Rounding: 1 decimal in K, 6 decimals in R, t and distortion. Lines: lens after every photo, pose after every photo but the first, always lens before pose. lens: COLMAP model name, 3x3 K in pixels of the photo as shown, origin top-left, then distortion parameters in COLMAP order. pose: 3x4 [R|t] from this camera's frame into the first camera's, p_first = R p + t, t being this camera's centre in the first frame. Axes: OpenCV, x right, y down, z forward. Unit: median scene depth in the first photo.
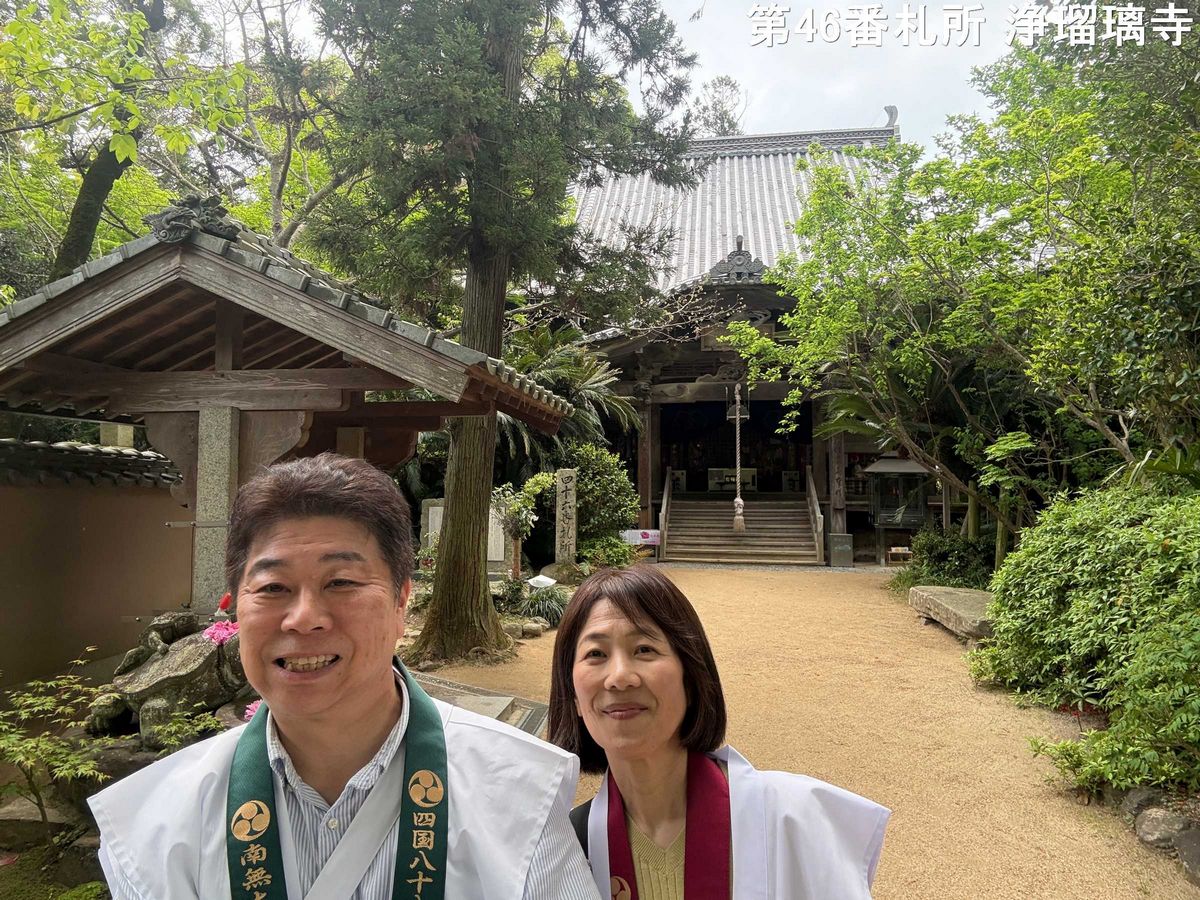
lens RADIAL K [[799.7, 0, 569.5], [0, 799.7, 434.2], [0, 0, 1]] dist [0.032576, -0.097234]
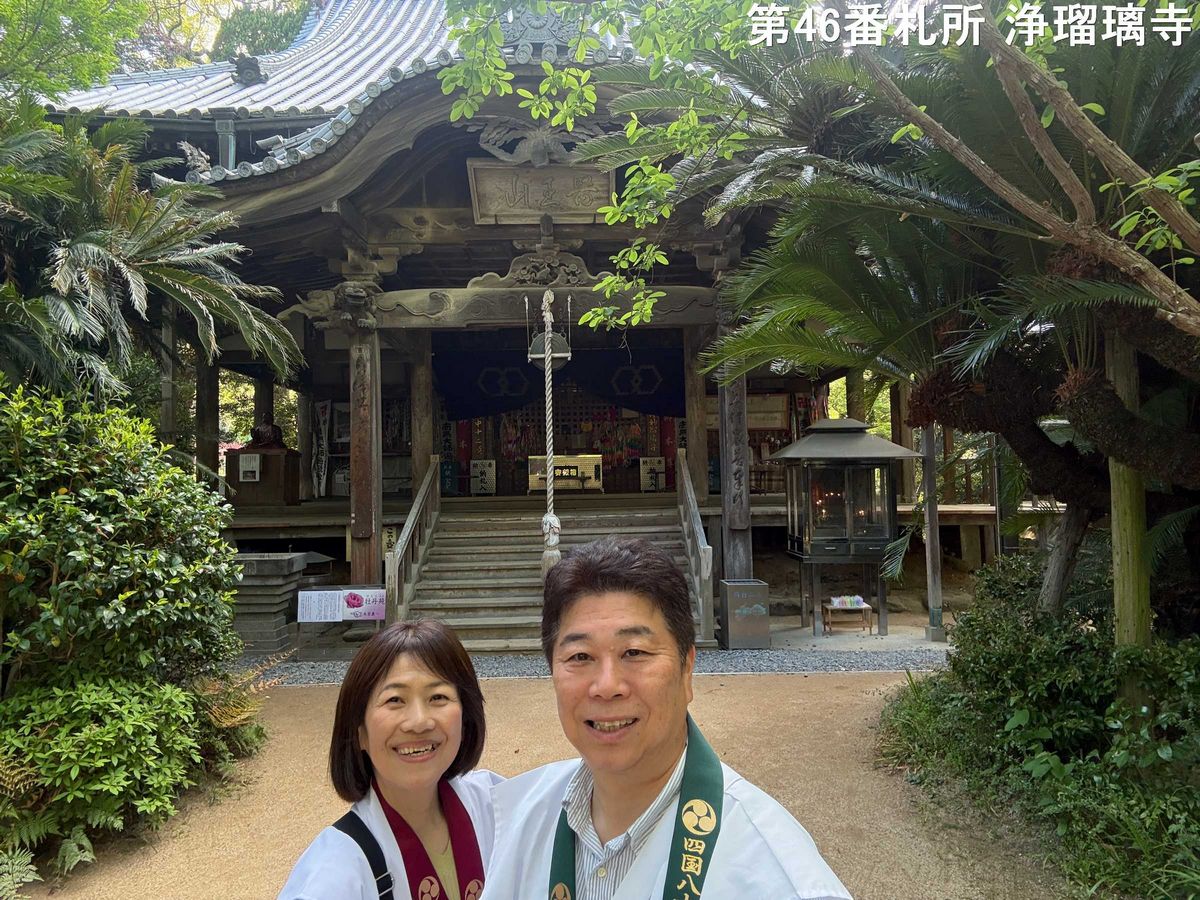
lens RADIAL K [[799.6, 0, 571.8], [0, 799.6, 454.1], [0, 0, 1]] dist [0.078065, -0.100529]
pose [[0.986459, -0.019858, 0.162802, 0.140747], [0.013196, 0.999035, 0.041903, 0.020004], [-0.163477, -0.039187, 0.985768, 0.492379]]
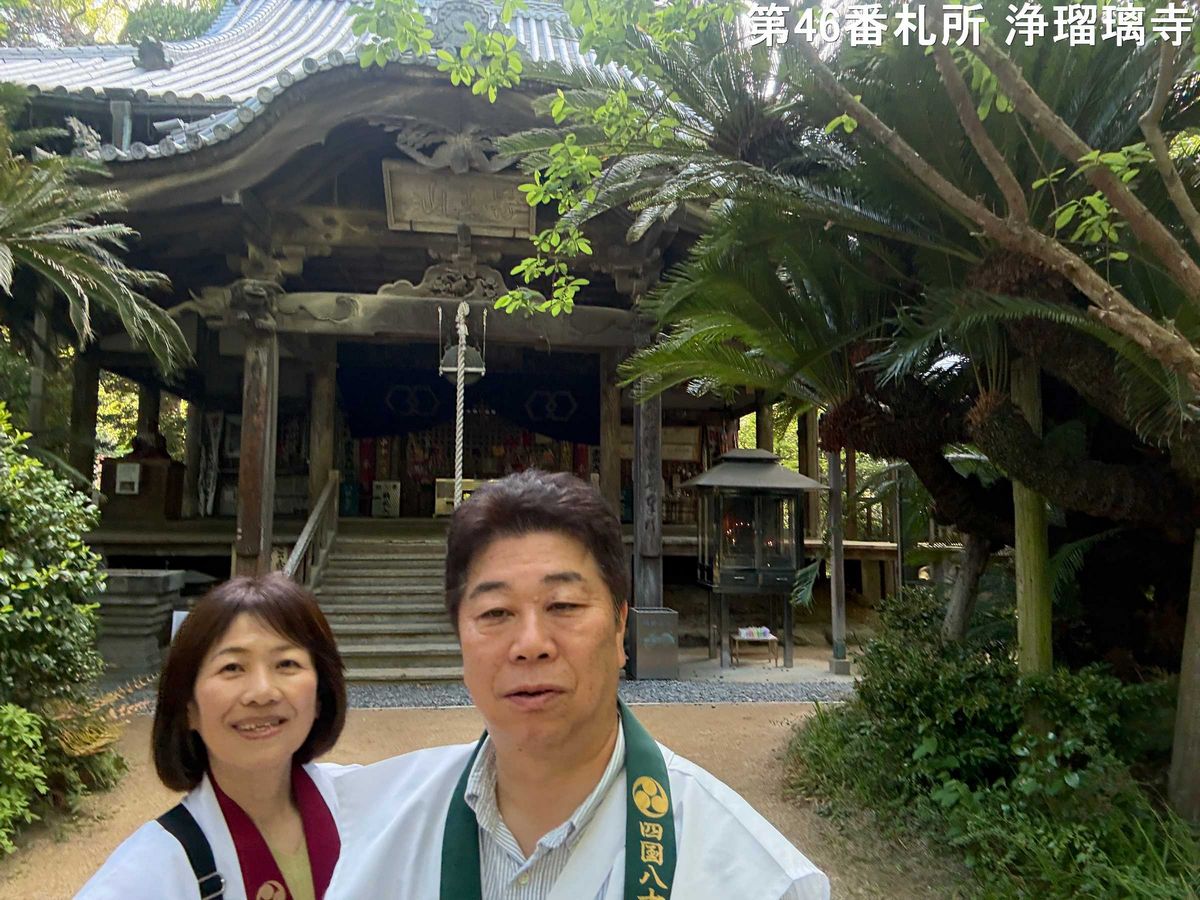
lens RADIAL K [[812.2, 0, 567.5], [0, 812.2, 455.9], [0, 0, 1]] dist [0.075346, -0.104415]
pose [[0.963905, 0.025177, 0.265053, 0.142622], [-0.026904, 0.999634, 0.002885, 0.028165], [-0.264883, -0.009911, 0.964230, 0.502627]]
